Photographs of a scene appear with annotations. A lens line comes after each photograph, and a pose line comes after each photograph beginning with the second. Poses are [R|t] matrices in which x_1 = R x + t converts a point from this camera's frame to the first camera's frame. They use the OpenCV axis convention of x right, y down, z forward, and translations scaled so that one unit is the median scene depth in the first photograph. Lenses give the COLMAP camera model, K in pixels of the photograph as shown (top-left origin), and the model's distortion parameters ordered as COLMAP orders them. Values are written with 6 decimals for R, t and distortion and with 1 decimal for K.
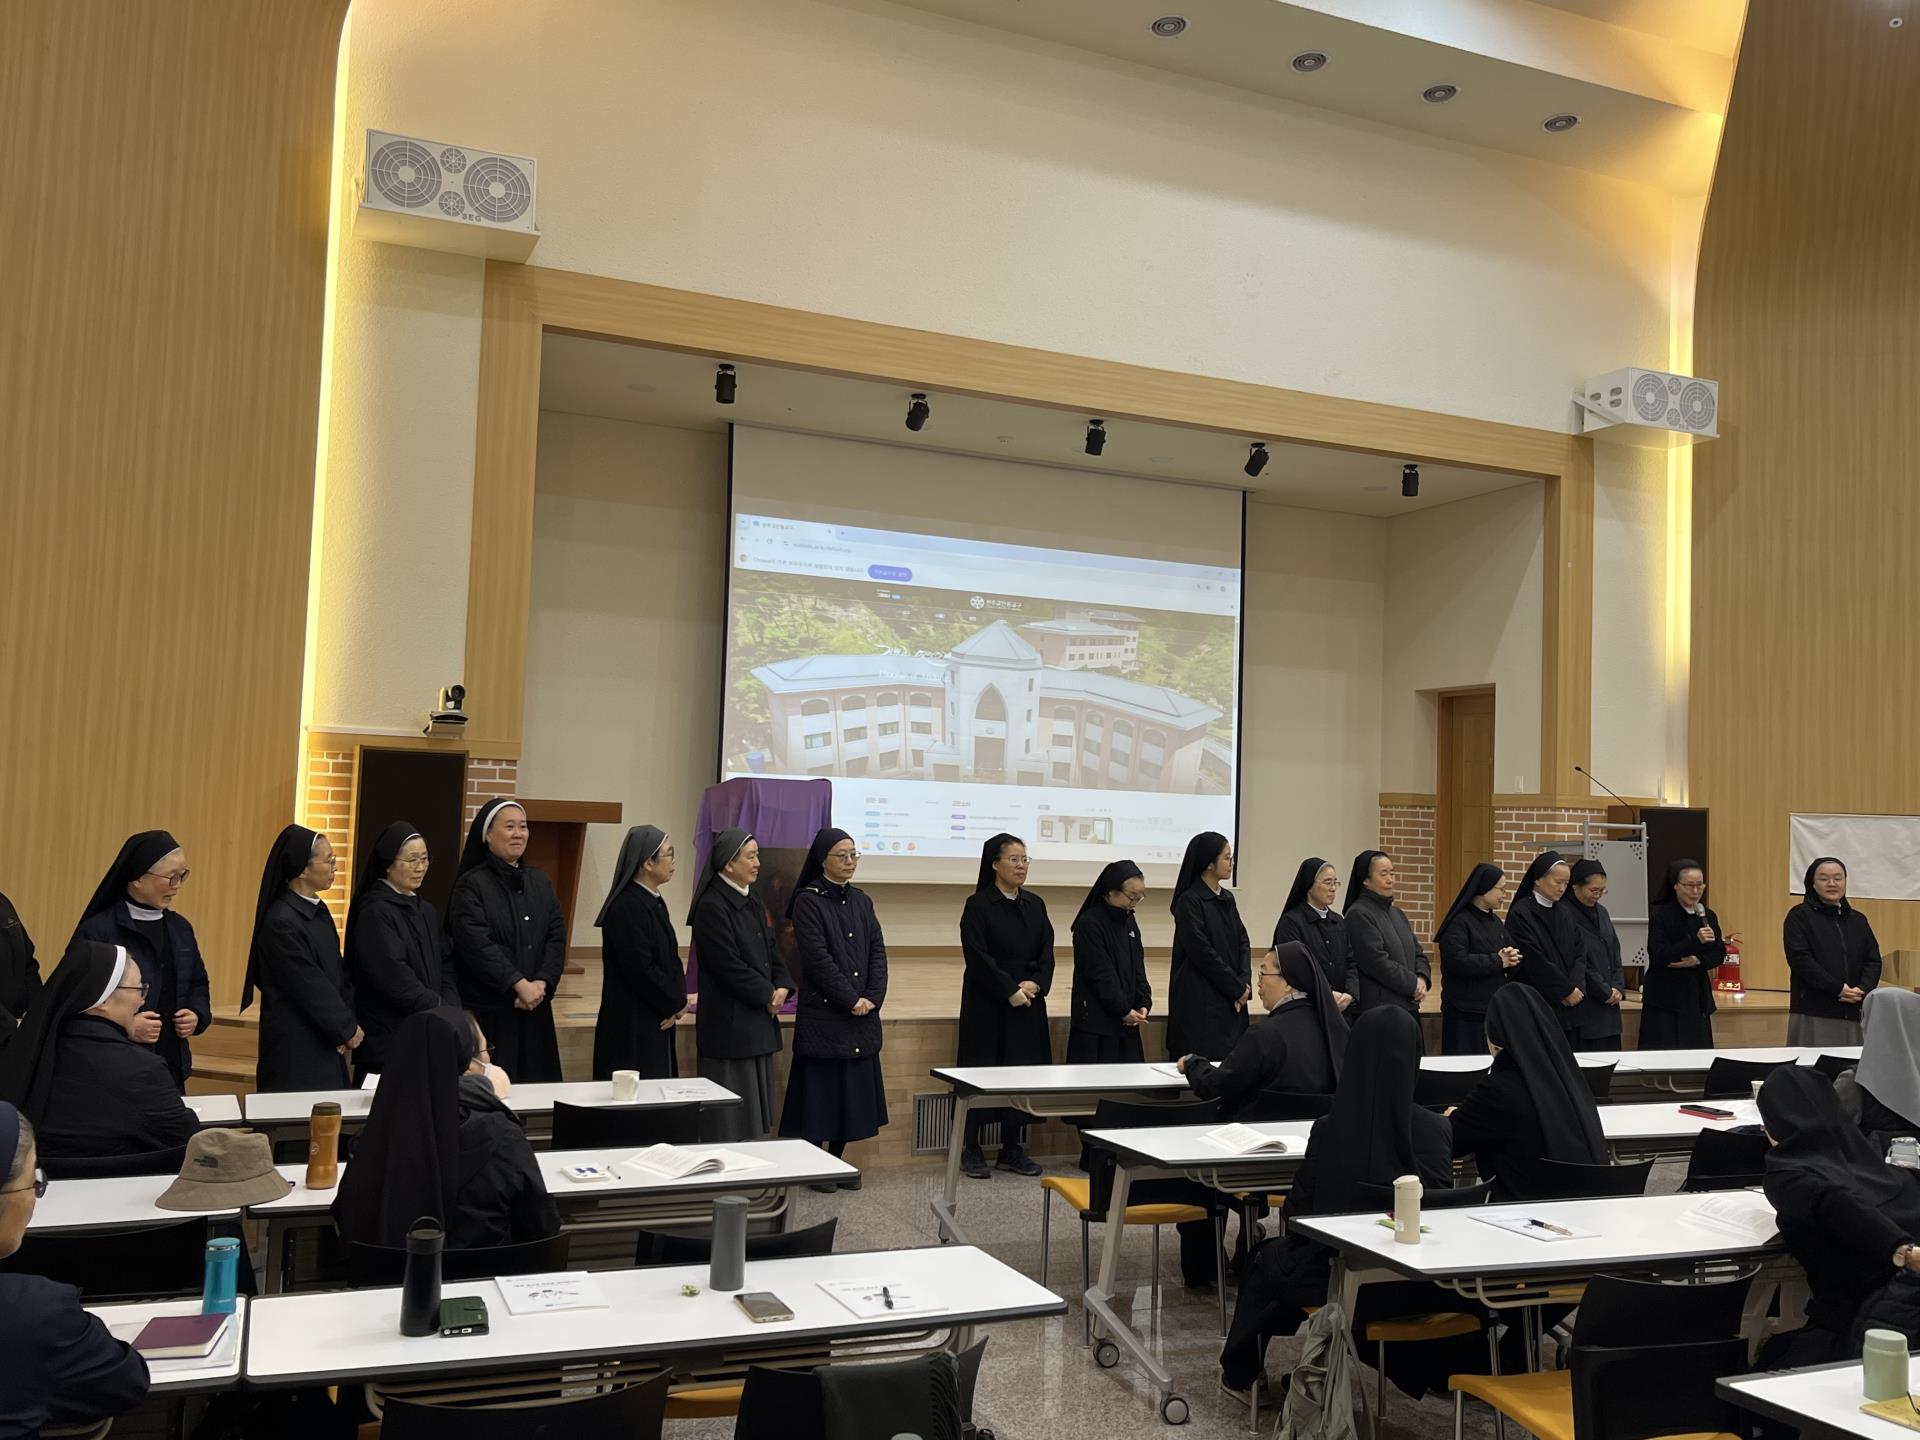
lens RADIAL K [[1658.4, 0, 949.2], [0, 1658.4, 713.7], [0, 0, 1]] dist [0.045881, -0.032529]
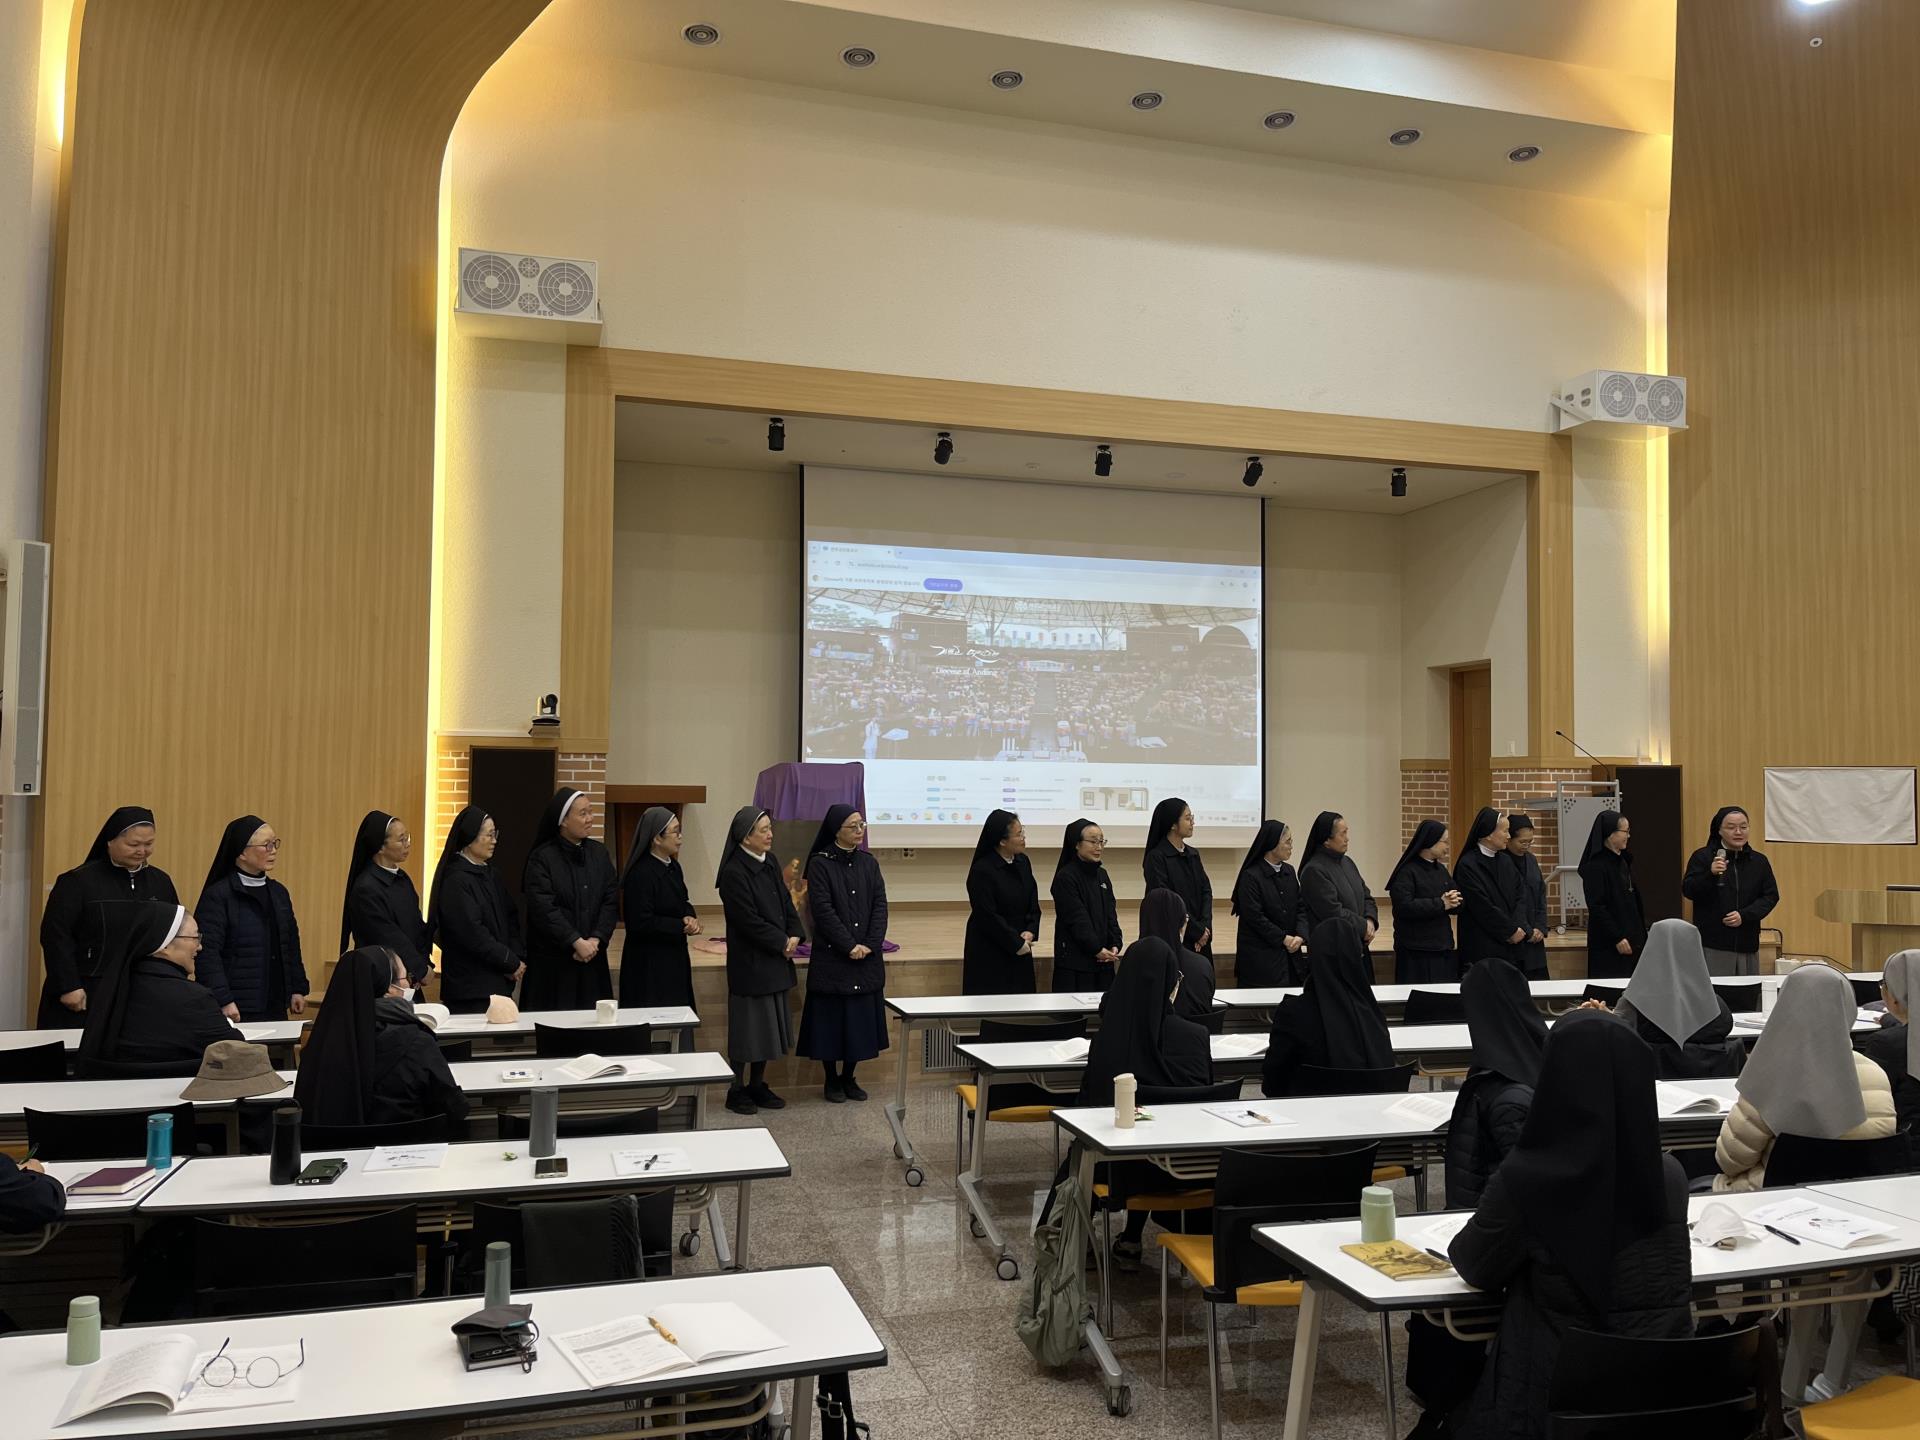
lens RADIAL K [[1469.0, 0, 963.3], [0, 1469.0, 725.1], [0, 0, 1]] dist [0.049979, -0.047490]
pose [[0.991222, -0.030982, -0.128529, 0.141480], [0.033114, 0.999347, 0.014485, -0.000146], [0.127996, -0.018614, 0.991600, -0.042003]]
